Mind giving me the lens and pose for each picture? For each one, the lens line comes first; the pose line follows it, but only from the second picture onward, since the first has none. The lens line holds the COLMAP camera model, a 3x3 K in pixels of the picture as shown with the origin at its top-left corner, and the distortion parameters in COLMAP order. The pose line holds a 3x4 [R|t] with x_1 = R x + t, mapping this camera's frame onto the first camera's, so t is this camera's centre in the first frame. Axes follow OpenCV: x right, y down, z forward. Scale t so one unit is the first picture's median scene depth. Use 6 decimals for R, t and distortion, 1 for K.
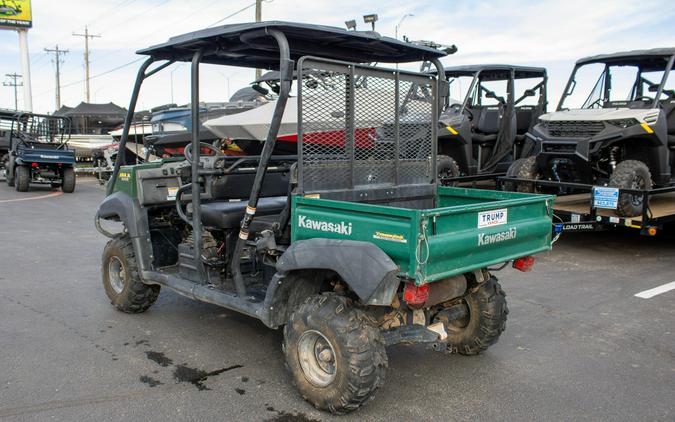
lens RADIAL K [[598.2, 0, 337.4], [0, 598.2, 209.4], [0, 0, 1]] dist [-0.126535, 0.075463]
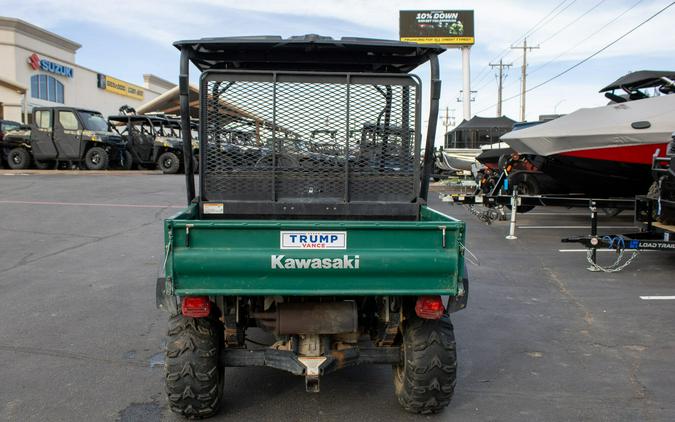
lens RADIAL K [[629.7, 0, 337.7], [0, 629.7, 209.5], [0, 0, 1]] dist [-0.063867, 0.000000]
pose [[0.767553, 0.060601, -0.638115, 0.837095], [-0.080392, 0.996761, -0.002039, -0.029593], [0.635924, 0.052864, 0.769939, 0.307673]]
